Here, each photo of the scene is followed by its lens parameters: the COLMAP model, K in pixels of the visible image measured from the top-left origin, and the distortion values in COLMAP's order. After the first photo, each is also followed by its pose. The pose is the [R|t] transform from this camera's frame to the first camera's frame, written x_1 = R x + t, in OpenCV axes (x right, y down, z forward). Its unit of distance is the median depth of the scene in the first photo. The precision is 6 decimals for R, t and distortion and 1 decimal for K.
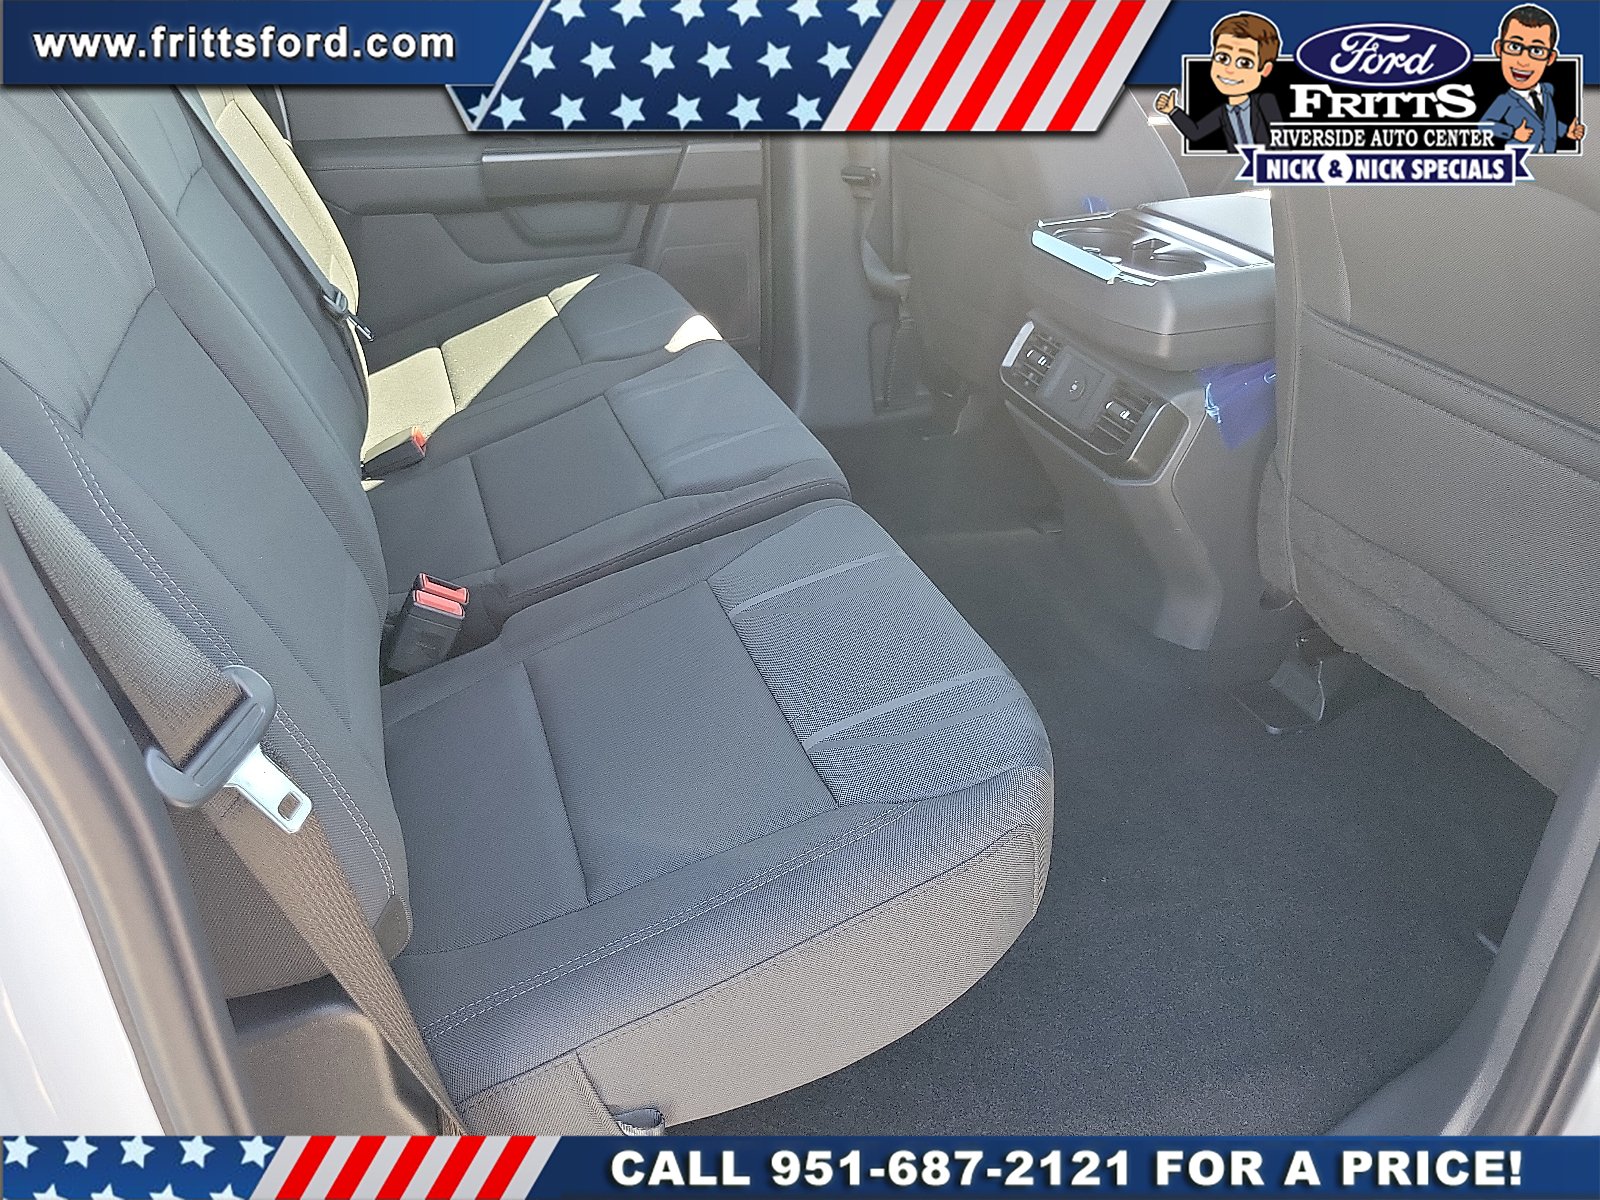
lens RADIAL K [[1222.2, 0, 798.6], [0, 1222.2, 624.4], [0, 0, 1]] dist [-0.003767, -0.004520]
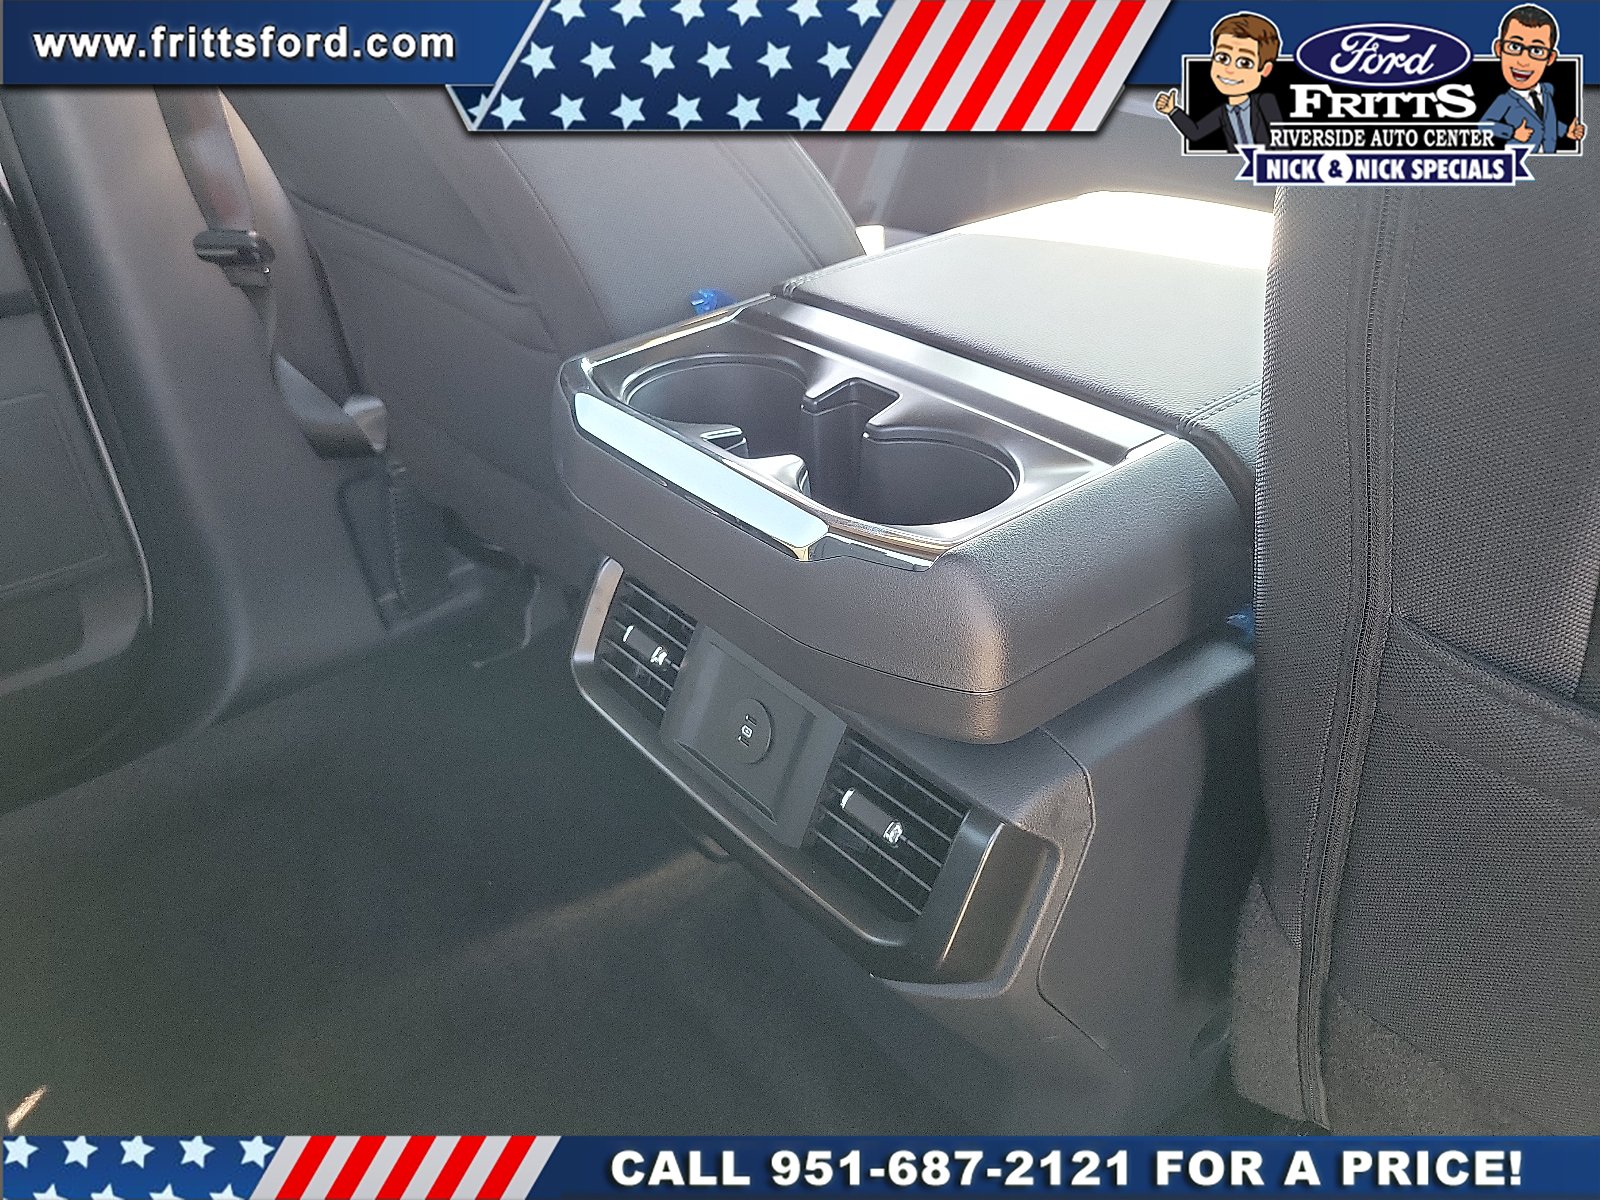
lens RADIAL K [[1222.2, 0, 798.6], [0, 1222.2, 624.4], [0, 0, 1]] dist [-0.003767, -0.004520]
pose [[0.935601, -0.221486, 0.274946, 0.132139], [0.213619, 0.975156, 0.058633, -0.253305], [-0.281101, 0.003877, 0.959670, 0.579111]]
